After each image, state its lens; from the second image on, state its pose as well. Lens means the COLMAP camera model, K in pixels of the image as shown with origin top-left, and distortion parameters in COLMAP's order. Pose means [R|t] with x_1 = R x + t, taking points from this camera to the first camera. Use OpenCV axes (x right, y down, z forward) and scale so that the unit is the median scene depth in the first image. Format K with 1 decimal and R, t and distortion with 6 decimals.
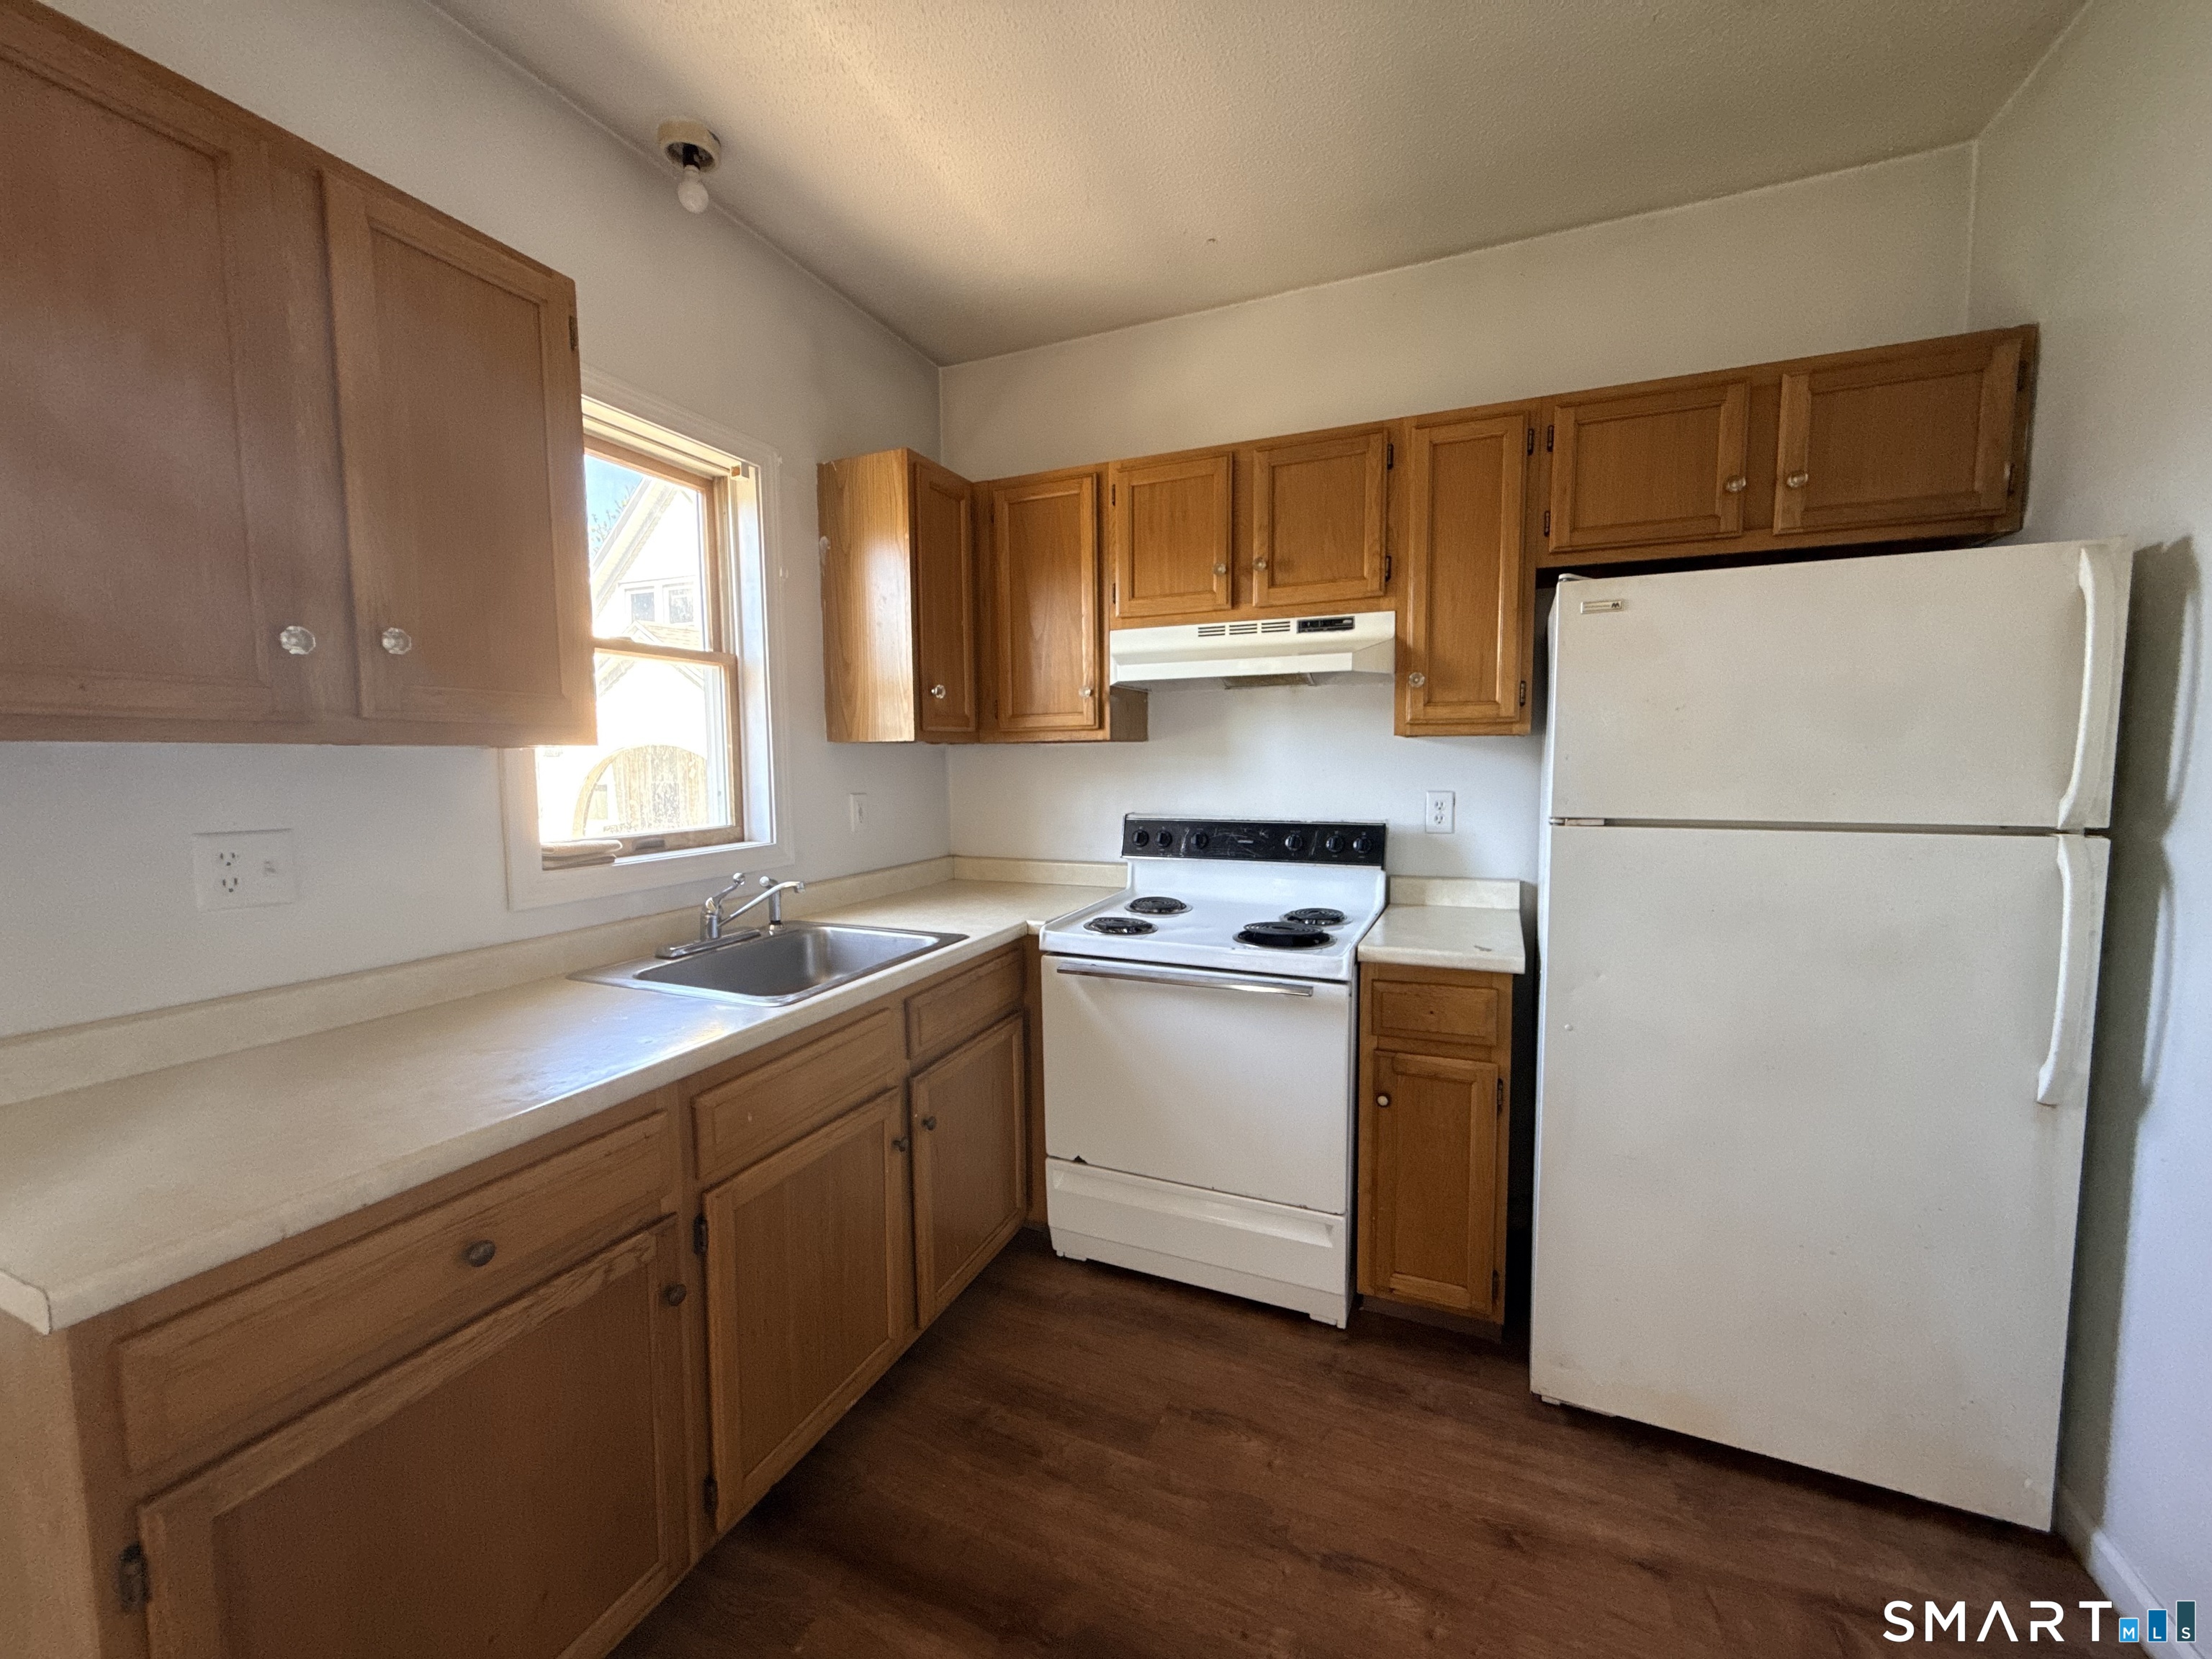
lens RADIAL K [[870.4, 0, 1092.4], [0, 870.4, 824.6], [0, 0, 1]] dist [-0.000155, -0.000540]
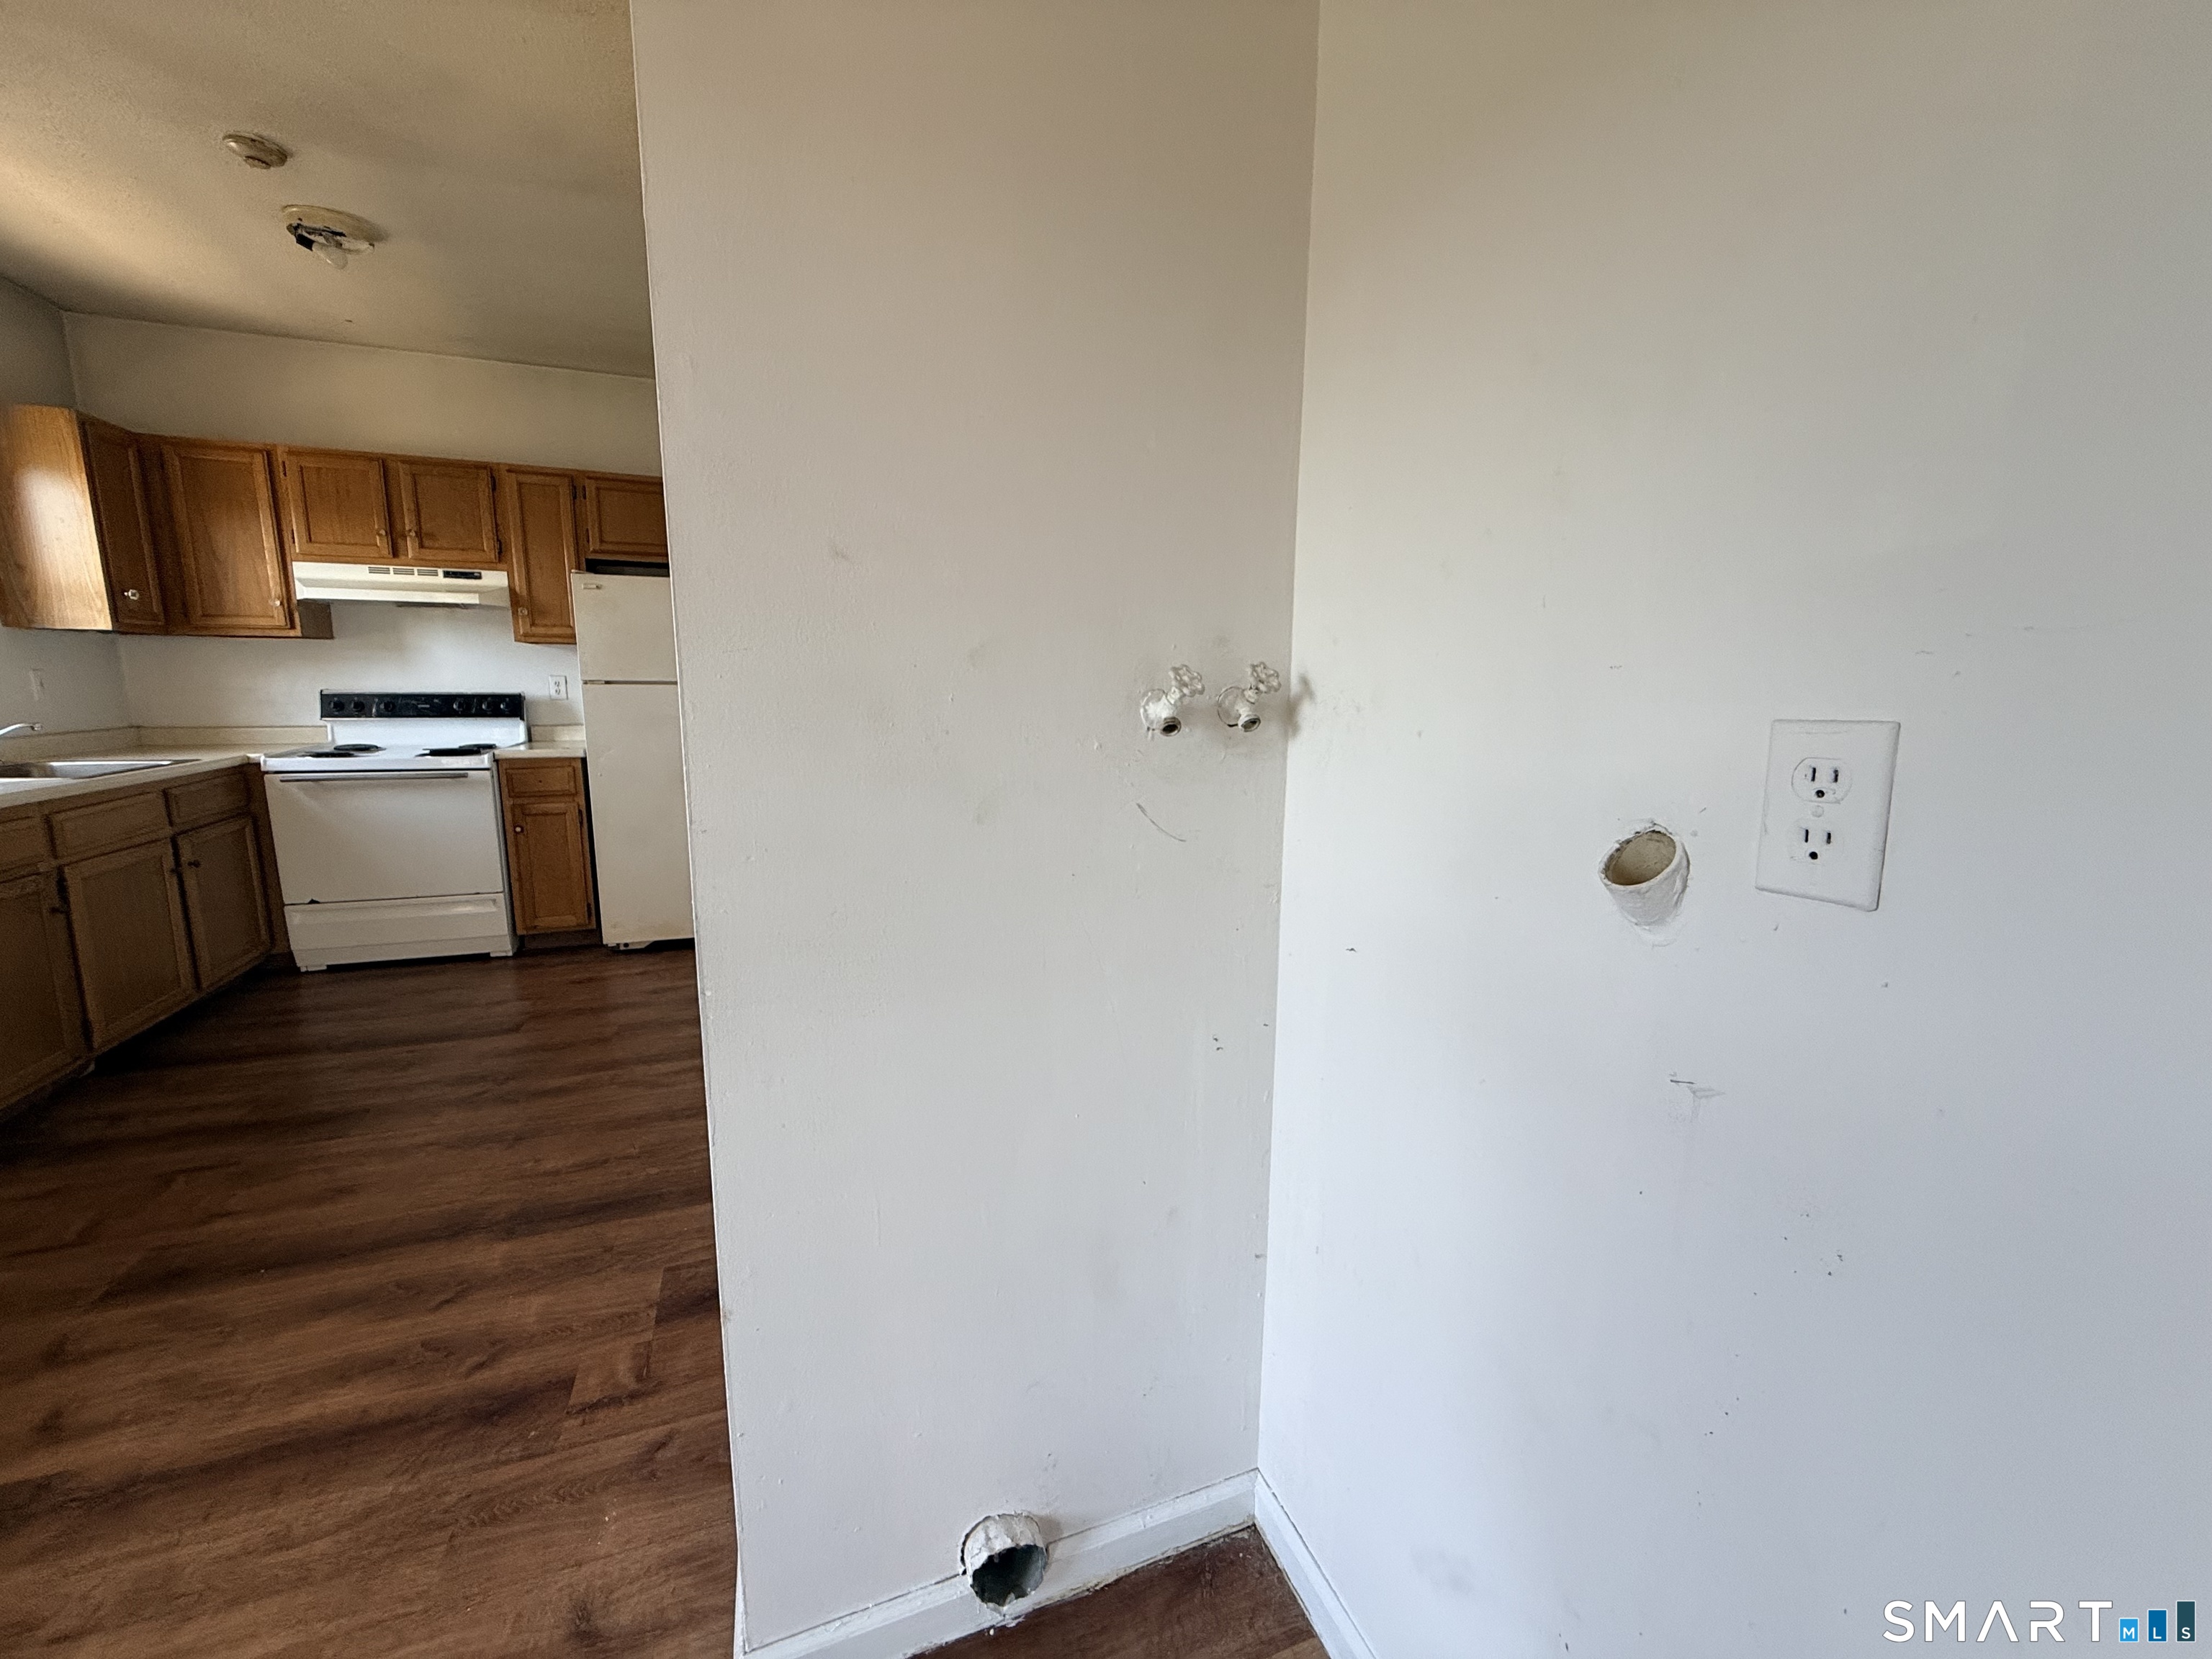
lens RADIAL K [[870.4, 0, 1092.4], [0, 870.4, 824.6], [0, 0, 1]] dist [-0.000155, -0.000540]
pose [[0.709582, -0.099293, 0.697592, -0.098045], [0.038756, 0.994023, 0.102065, 0.133205], [-0.703556, -0.045388, 0.709189, -1.110132]]
